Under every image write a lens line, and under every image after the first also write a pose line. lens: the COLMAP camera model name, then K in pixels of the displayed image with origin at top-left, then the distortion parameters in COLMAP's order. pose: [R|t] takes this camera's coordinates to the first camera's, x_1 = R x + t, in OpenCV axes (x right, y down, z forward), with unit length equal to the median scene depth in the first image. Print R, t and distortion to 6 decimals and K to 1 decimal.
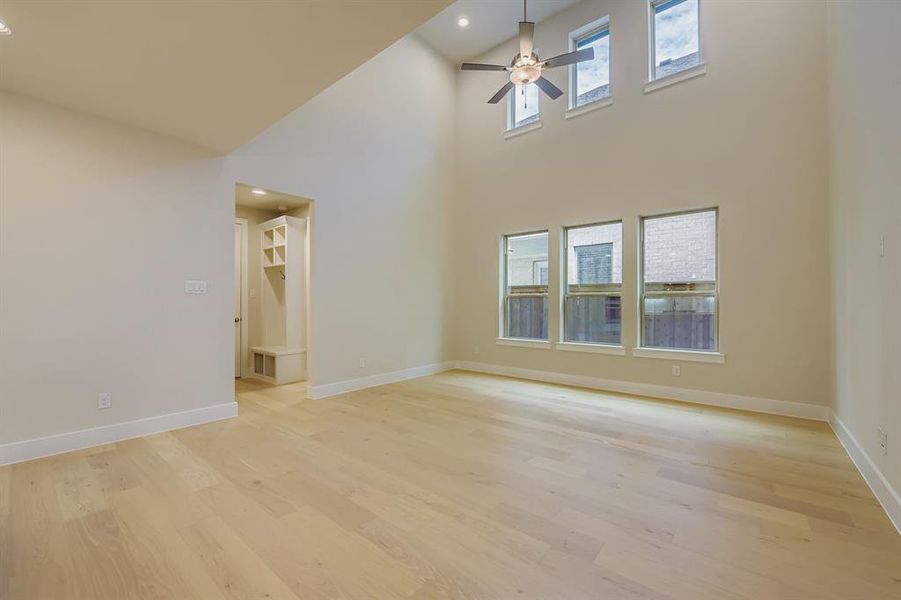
lens RADIAL K [[365.7, 0, 462.3], [0, 365.7, 304.0], [0, 0, 1]] dist [-0.001469, -0.001226]
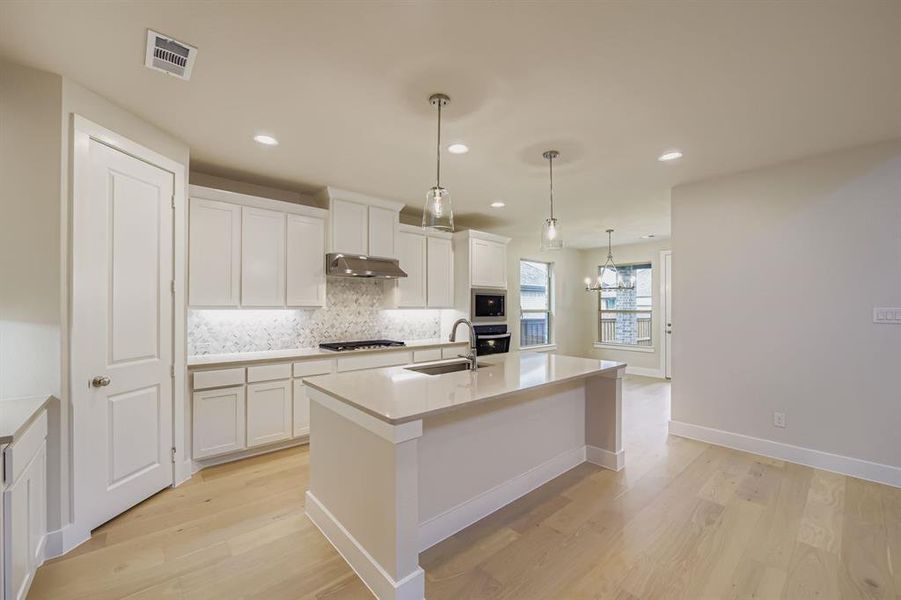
lens RADIAL K [[365.7, 0, 450.7], [0, 365.7, 306.1], [0, 0, 1]] dist [-0.001469, -0.001226]
pose [[-0.182341, -0.002645, -0.983232, 0.163595], [0.001068, 0.999995, -0.002888, -0.043962], [0.983235, -0.001577, -0.182337, 0.123436]]
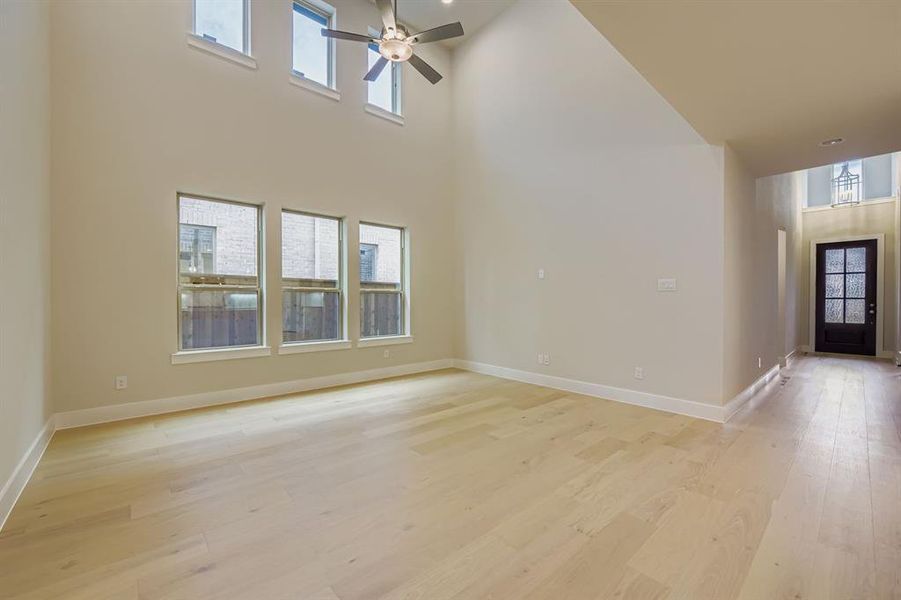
lens RADIAL K [[365.7, 0, 444.0], [0, 365.7, 302.3], [0, 0, 1]] dist [-0.001469, -0.001226]
pose [[0.171127, -0.006506, 0.985227, -0.506732], [-0.000956, 0.999977, 0.006769, 0.000402], [-0.985248, -0.002100, 0.171117, 0.512484]]
